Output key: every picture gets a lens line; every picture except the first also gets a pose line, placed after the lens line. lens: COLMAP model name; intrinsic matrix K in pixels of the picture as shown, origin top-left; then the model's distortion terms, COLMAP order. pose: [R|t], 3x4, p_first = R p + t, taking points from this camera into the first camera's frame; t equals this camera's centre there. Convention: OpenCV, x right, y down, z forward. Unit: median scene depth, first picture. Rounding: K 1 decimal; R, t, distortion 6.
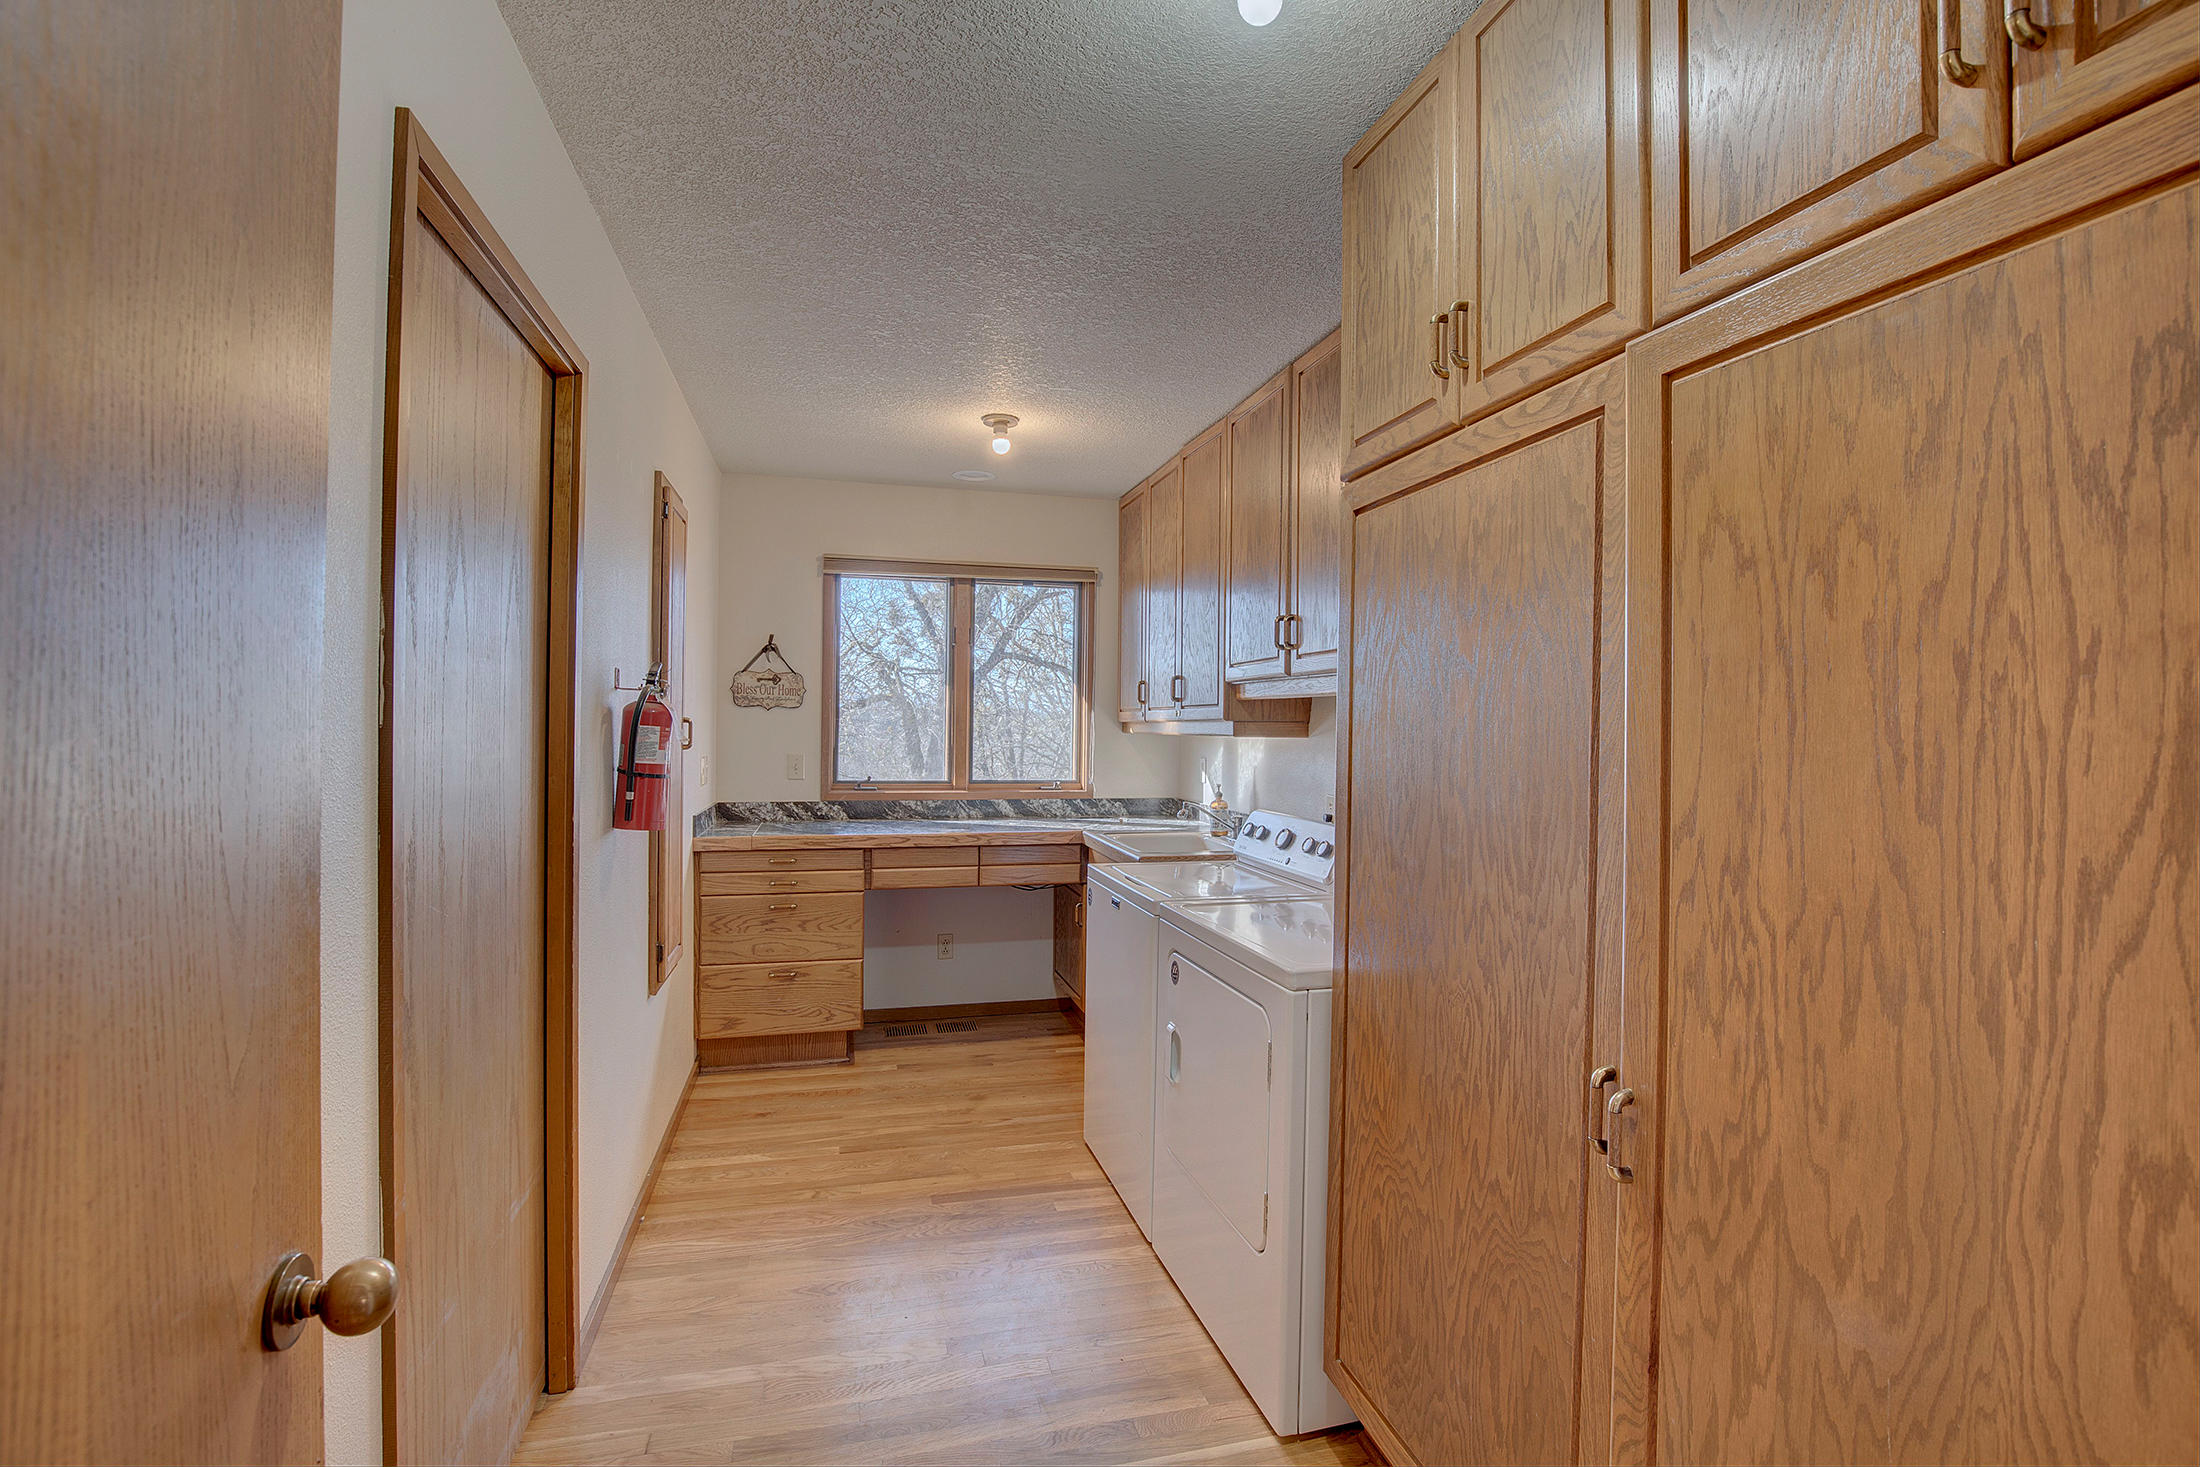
lens RADIAL K [[995.7, 0, 1110.3], [0, 995.7, 722.5], [0, 0, 1]] dist [-0.035024, 0.006396]
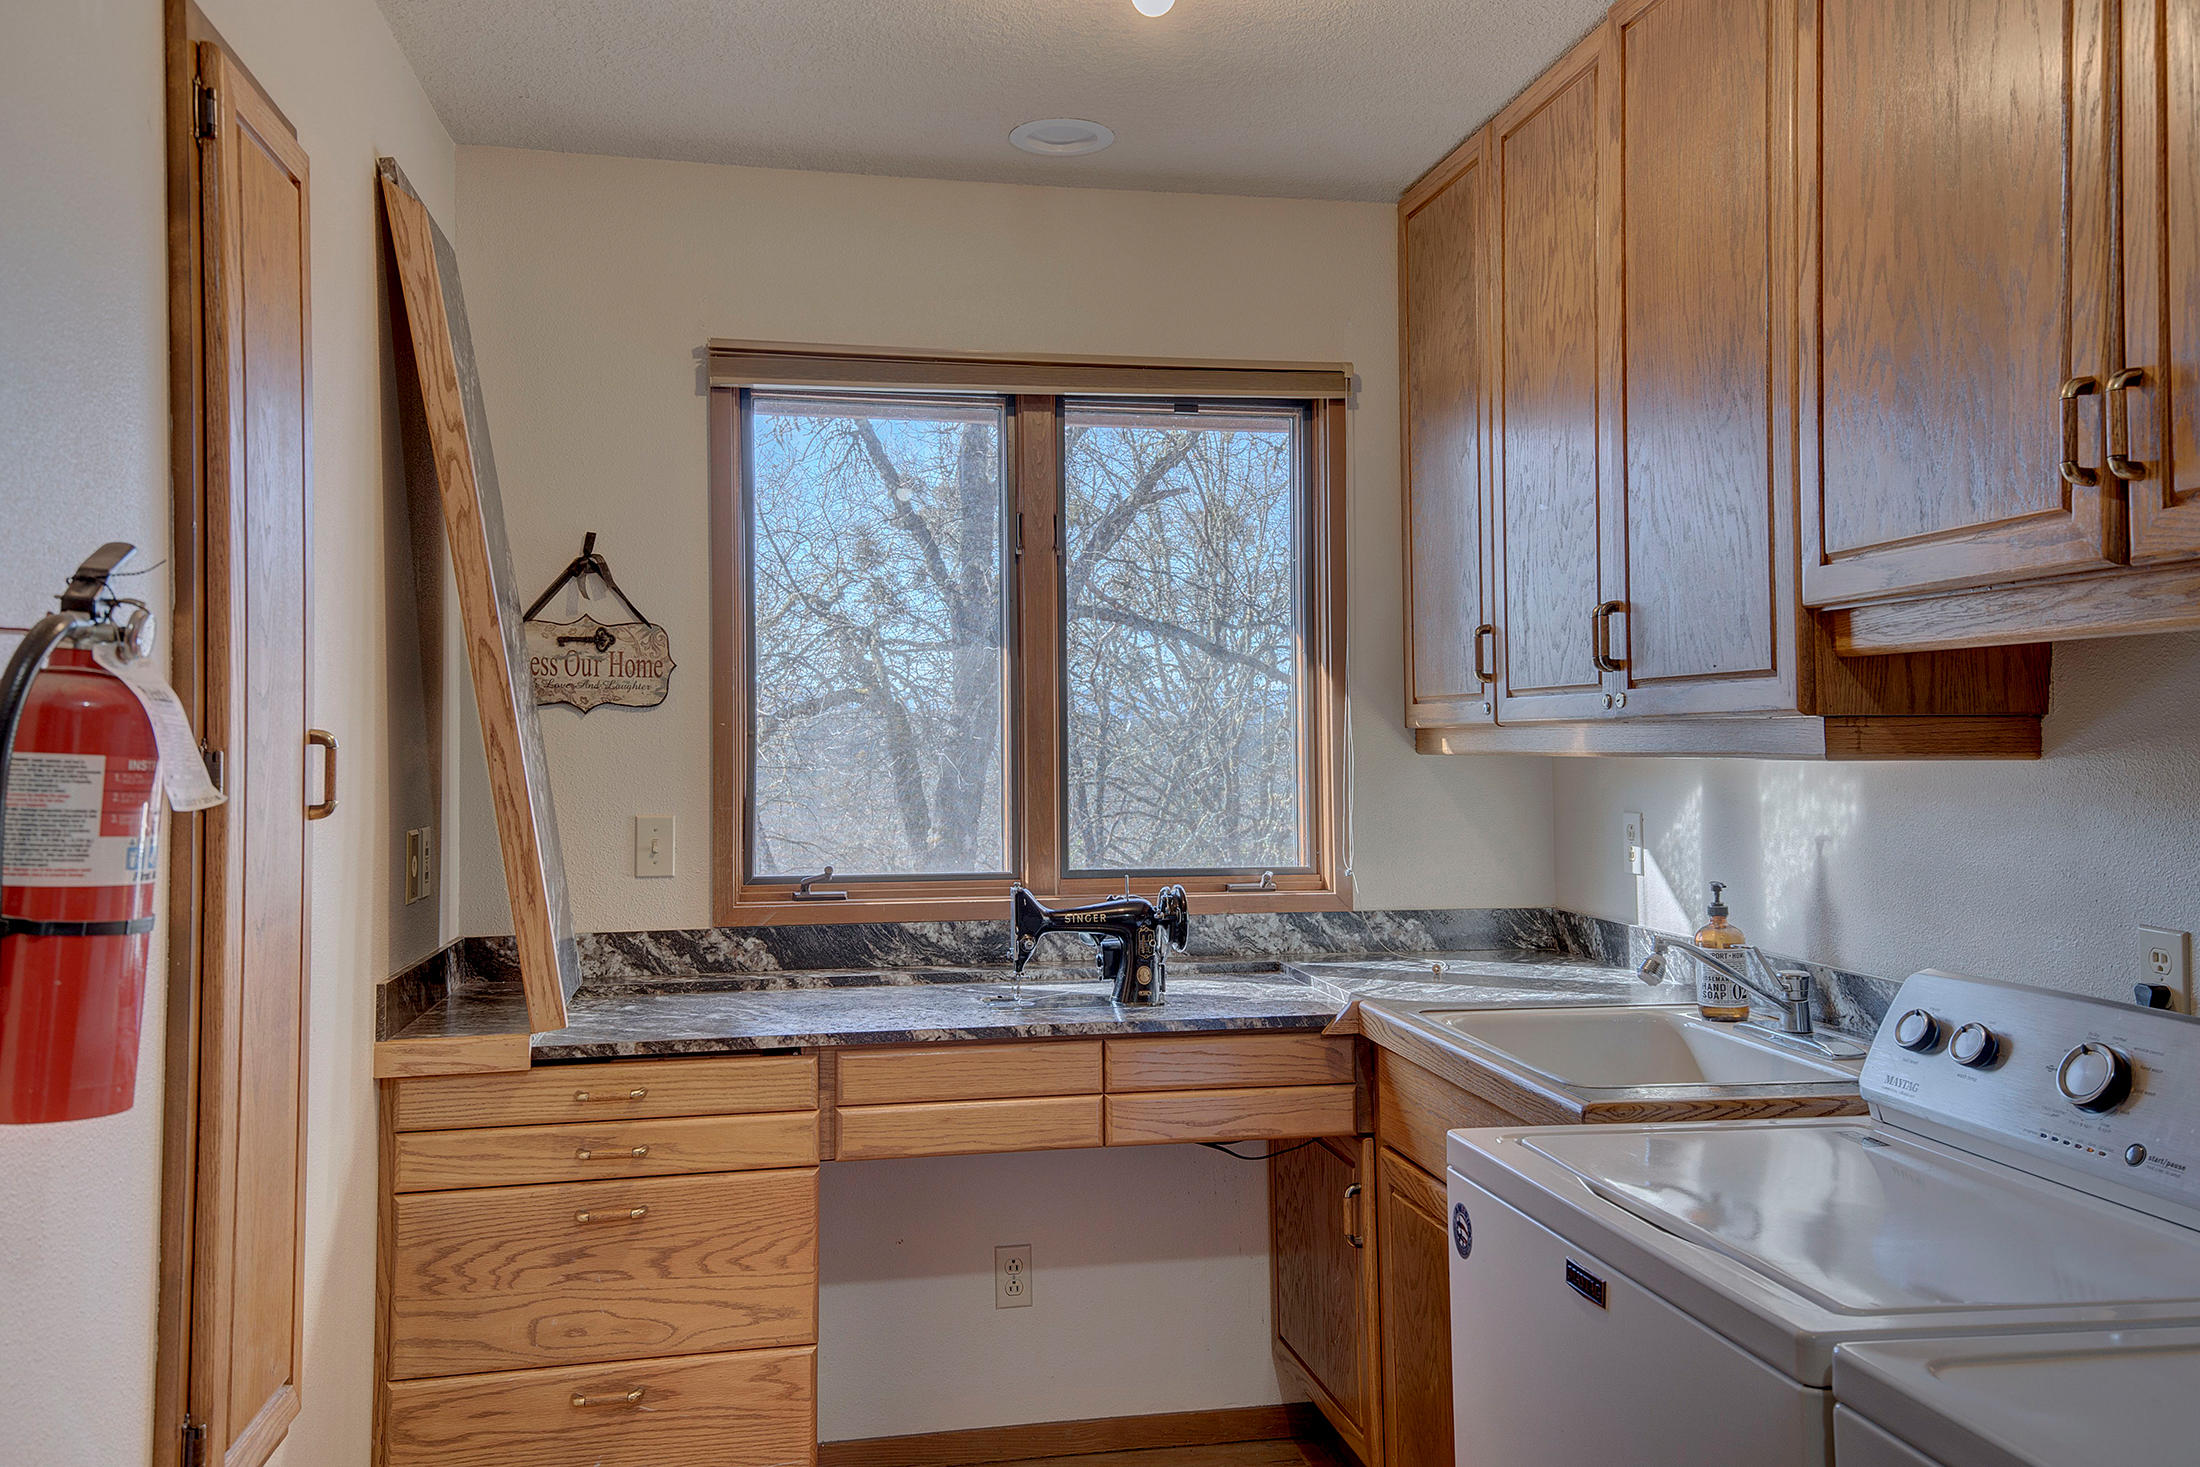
lens RADIAL K [[1785.4, 0, 1097.7], [0, 1785.4, 737.5], [0, 0, 1]] dist [0.118569, 0.001397]
pose [[0.996082, -0.016994, -0.086789, -0.063205], [0.016971, 0.999855, -0.000995, 0.002005], [0.086794, -0.000482, 0.996226, 0.258199]]
